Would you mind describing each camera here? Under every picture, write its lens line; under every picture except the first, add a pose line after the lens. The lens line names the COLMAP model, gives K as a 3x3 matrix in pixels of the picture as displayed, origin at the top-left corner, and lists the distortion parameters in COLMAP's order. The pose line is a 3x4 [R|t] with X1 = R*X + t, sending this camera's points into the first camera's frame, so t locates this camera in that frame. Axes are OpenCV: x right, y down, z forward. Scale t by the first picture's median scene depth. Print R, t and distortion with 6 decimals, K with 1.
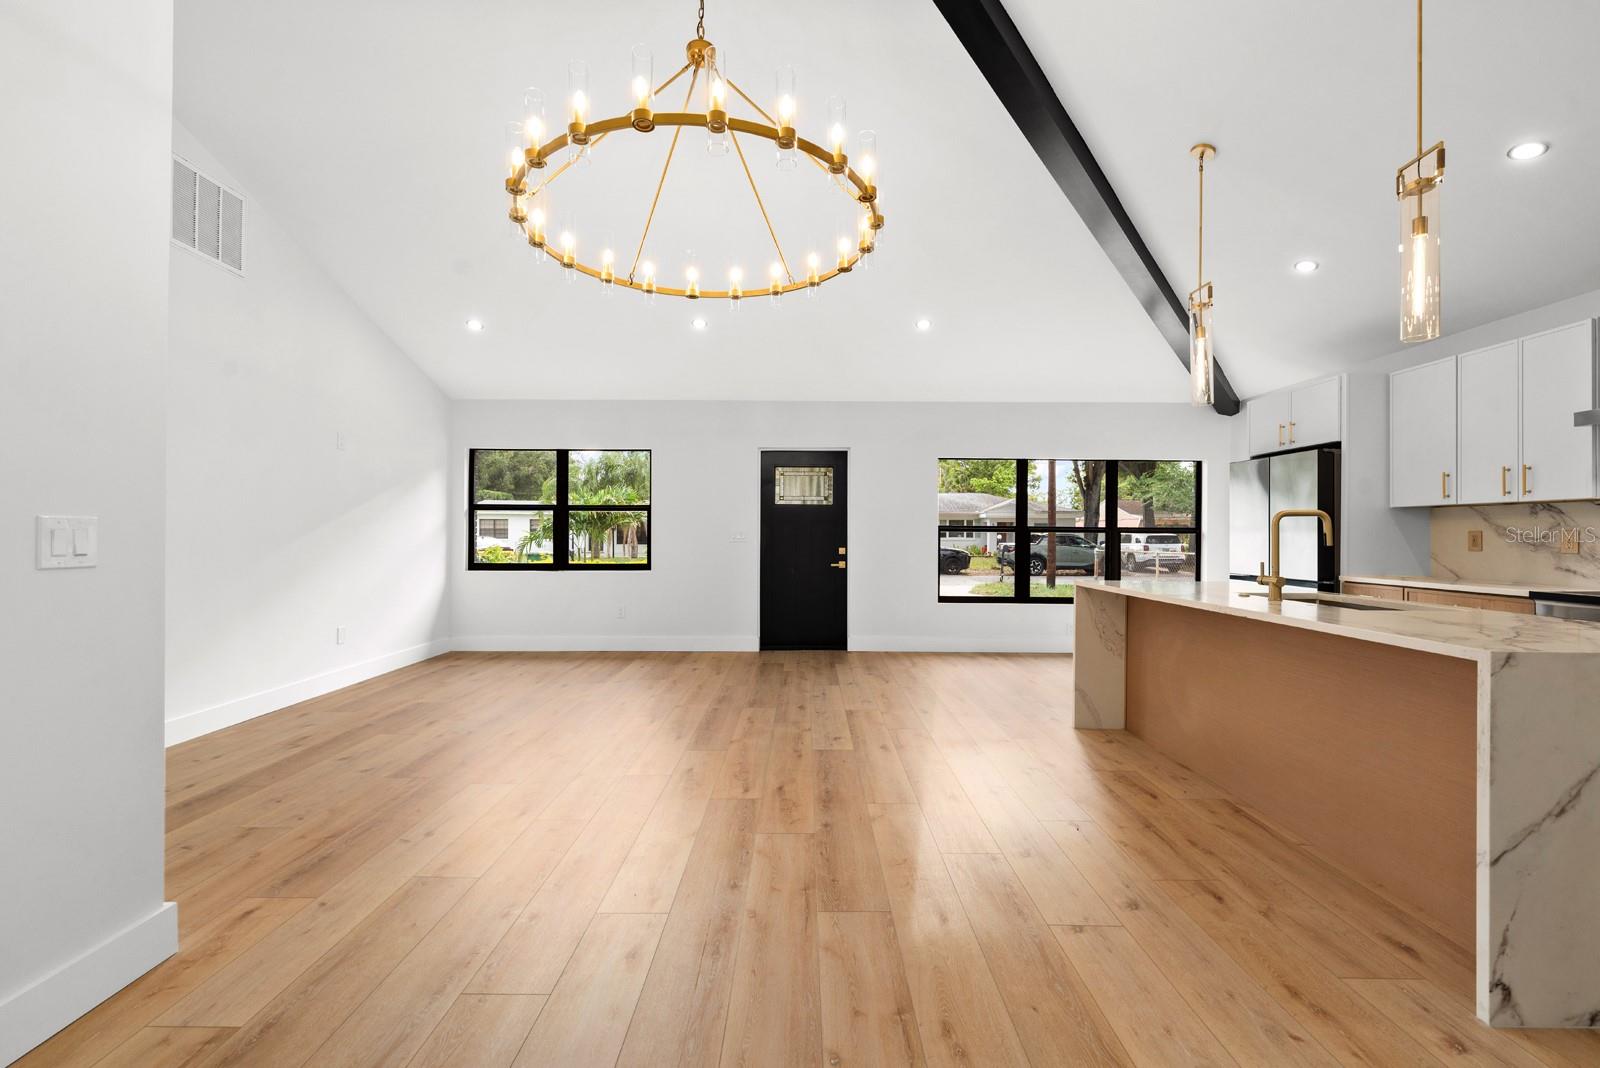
lens RADIAL K [[654.8, 0, 795.0], [0, 654.8, 532.3], [0, 0, 1]] dist [-0.002548, -0.000407]
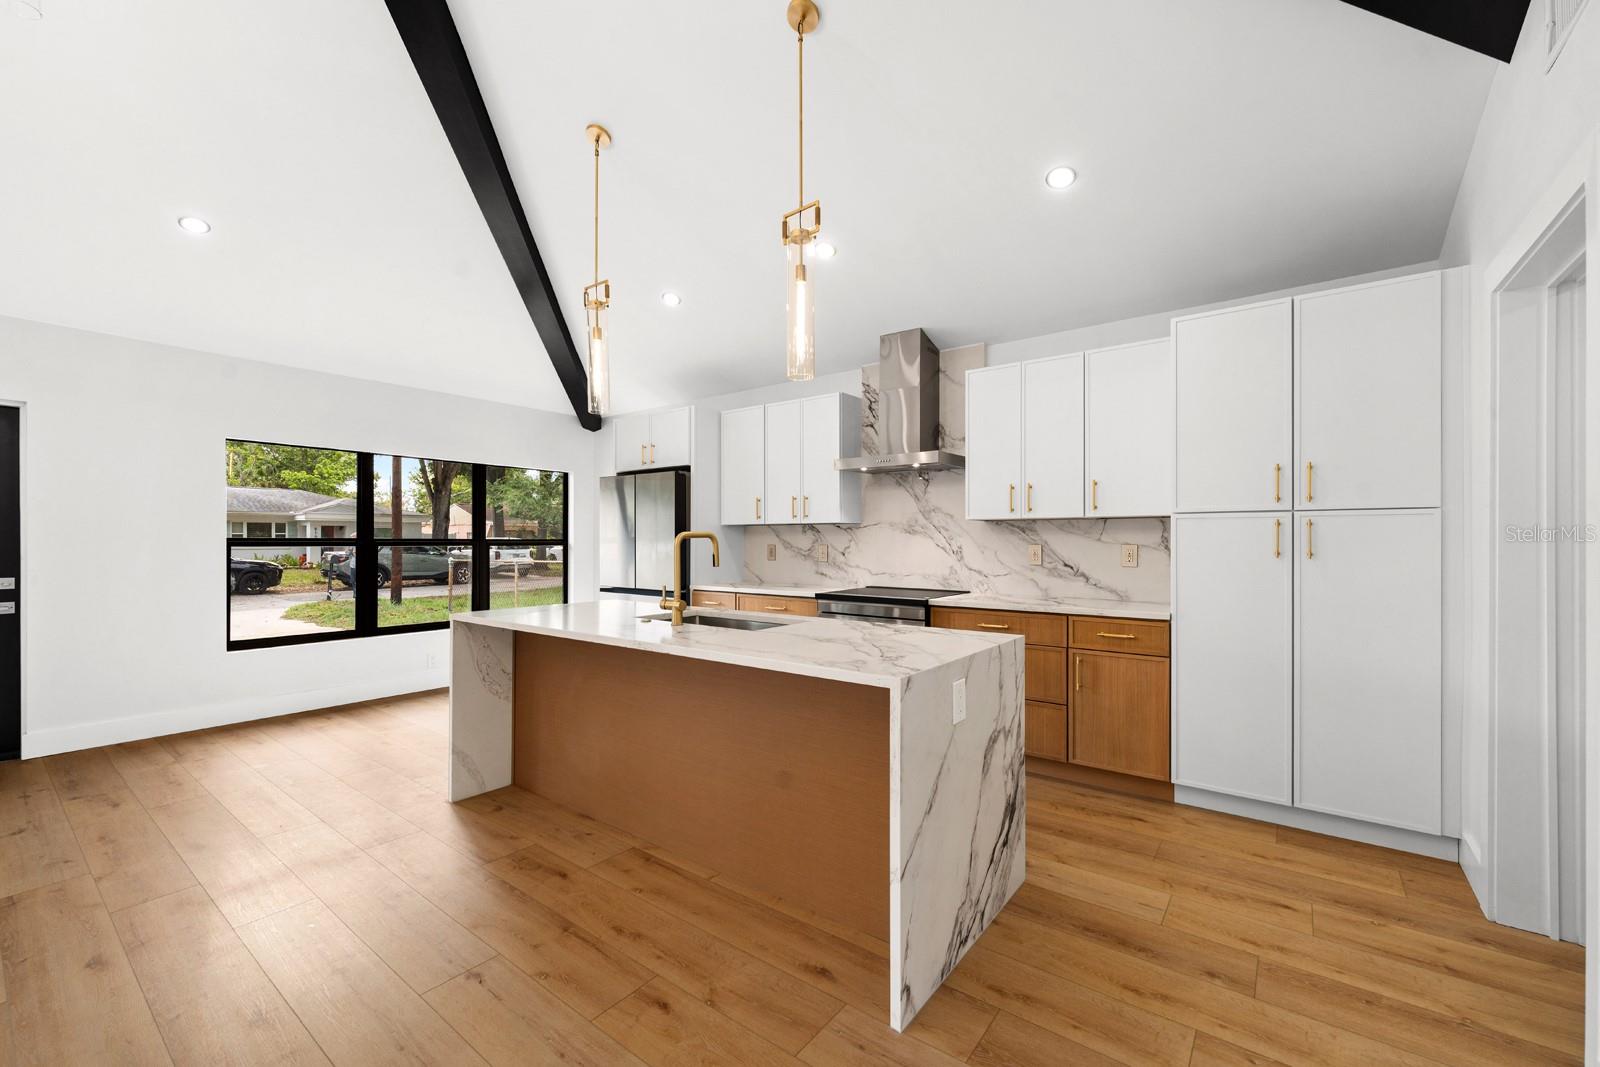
lens RADIAL K [[654.8, 0, 802.3], [0, 654.8, 540.3], [0, 0, 1]] dist [-0.002548, -0.000407]
pose [[0.593818, -0.005245, 0.804582, 0.049724], [0.000958, 0.999983, 0.005812, -0.019706], [-0.804599, -0.002680, 0.593813, 0.205922]]
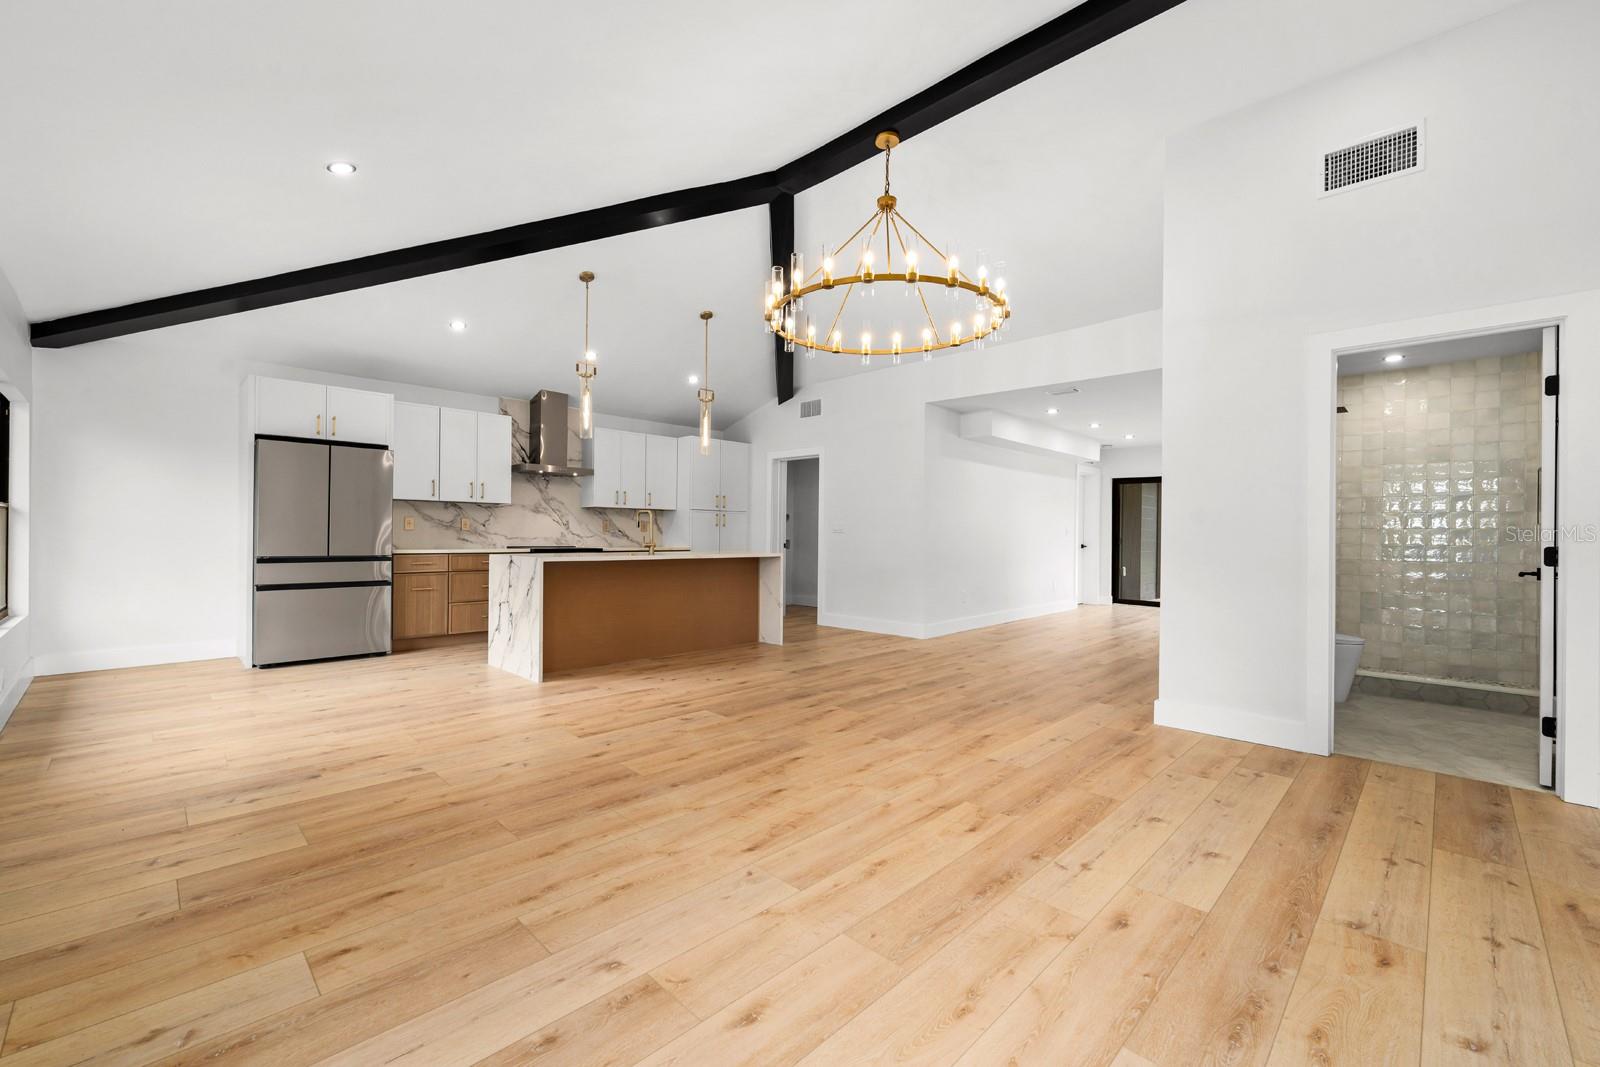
lens RADIAL K [[654.8, 0, 798.2], [0, 654.8, 534.5], [0, 0, 1]] dist [-0.002548, -0.000407]
pose [[-0.717848, -0.014872, 0.696041, -0.763807], [-0.017246, 0.999845, 0.003577, 0.019811], [-0.695987, -0.009436, -0.717993, 1.605213]]
